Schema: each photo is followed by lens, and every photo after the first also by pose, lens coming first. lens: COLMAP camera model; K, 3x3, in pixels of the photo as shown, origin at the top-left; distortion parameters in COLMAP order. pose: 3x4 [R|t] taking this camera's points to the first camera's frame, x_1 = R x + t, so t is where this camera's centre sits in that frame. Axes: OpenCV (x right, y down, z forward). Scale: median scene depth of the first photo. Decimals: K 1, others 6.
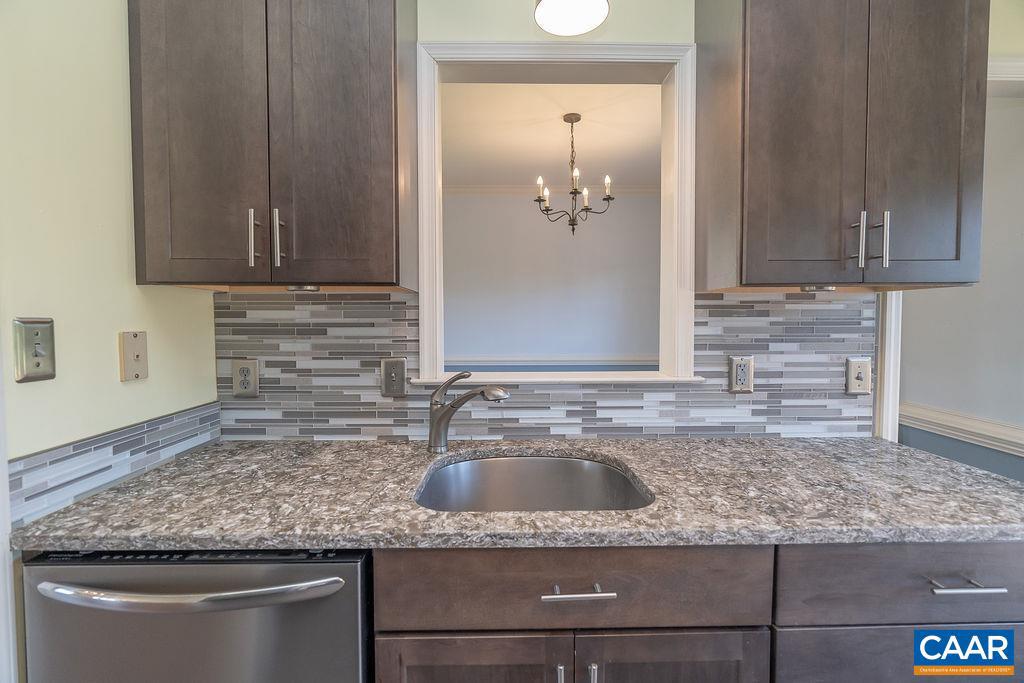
lens RADIAL K [[463.0, 0, 512.0], [0, 463.0, 341.5], [0, 0, 1]] dist [-0.001883, 0.000012]
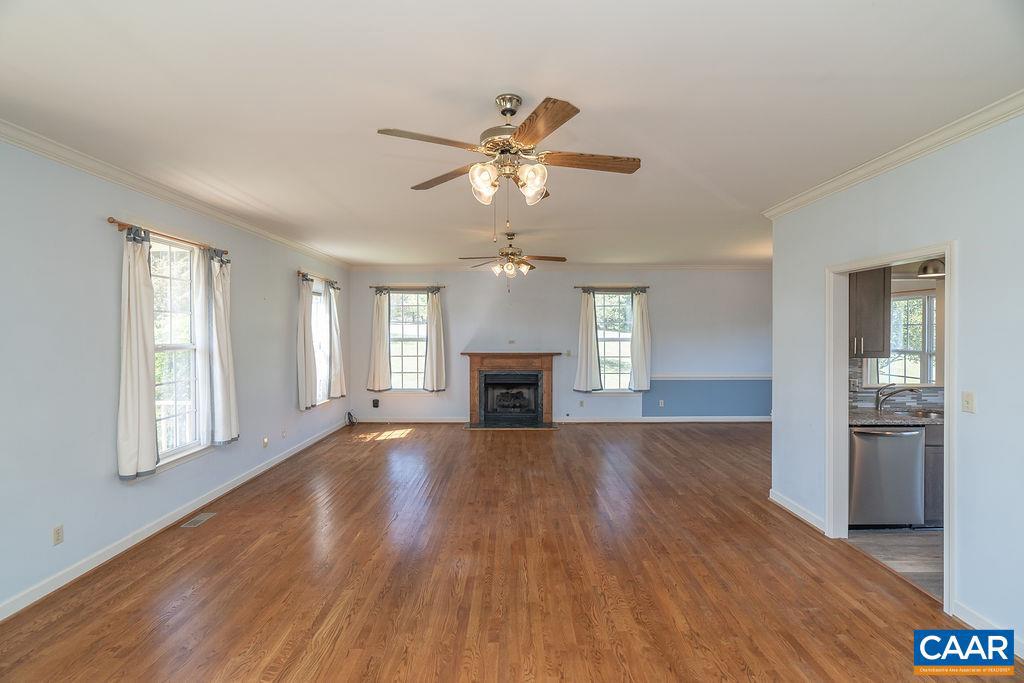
lens RADIAL K [[463.0, 0, 512.0], [0, 463.0, 341.5], [0, 0, 1]] dist [-0.001883, 0.000012]
pose [[0.999740, -0.002209, -0.022696, -2.275730], [0.001493, 0.999503, -0.031499, -0.107663], [0.022754, 0.031457, 0.999246, -1.916862]]
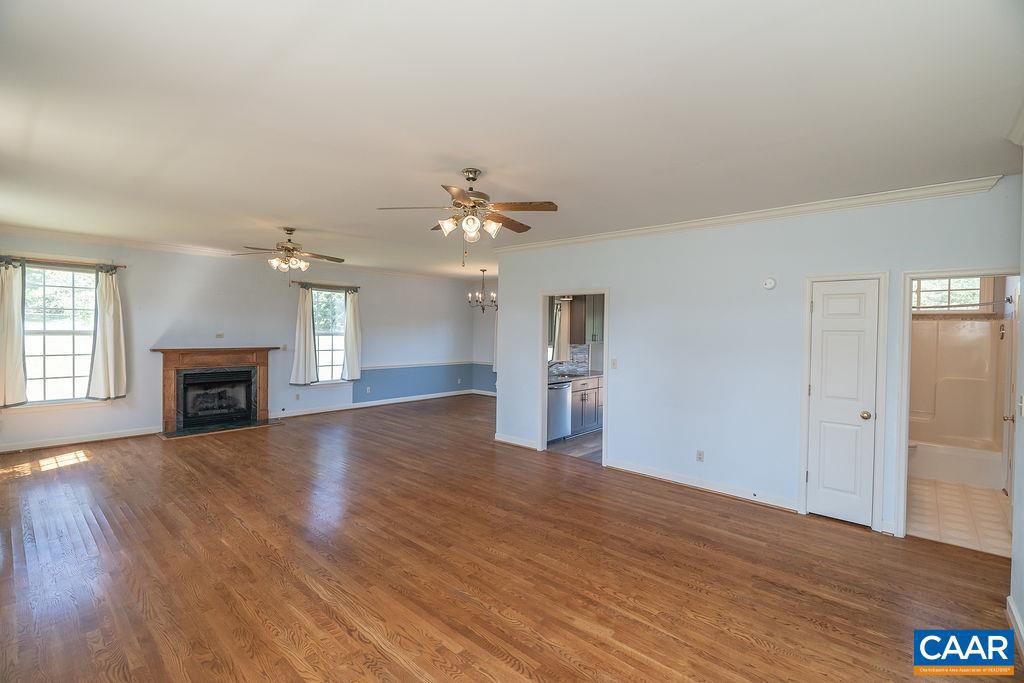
lens RADIAL K [[463.0, 0, 512.0], [0, 463.0, 341.5], [0, 0, 1]] dist [-0.001883, 0.000012]
pose [[0.681465, -0.009049, 0.731795, -3.854169], [0.023282, 0.999685, -0.009320, -0.098060], [-0.731481, 0.023389, 0.681461, -2.083381]]
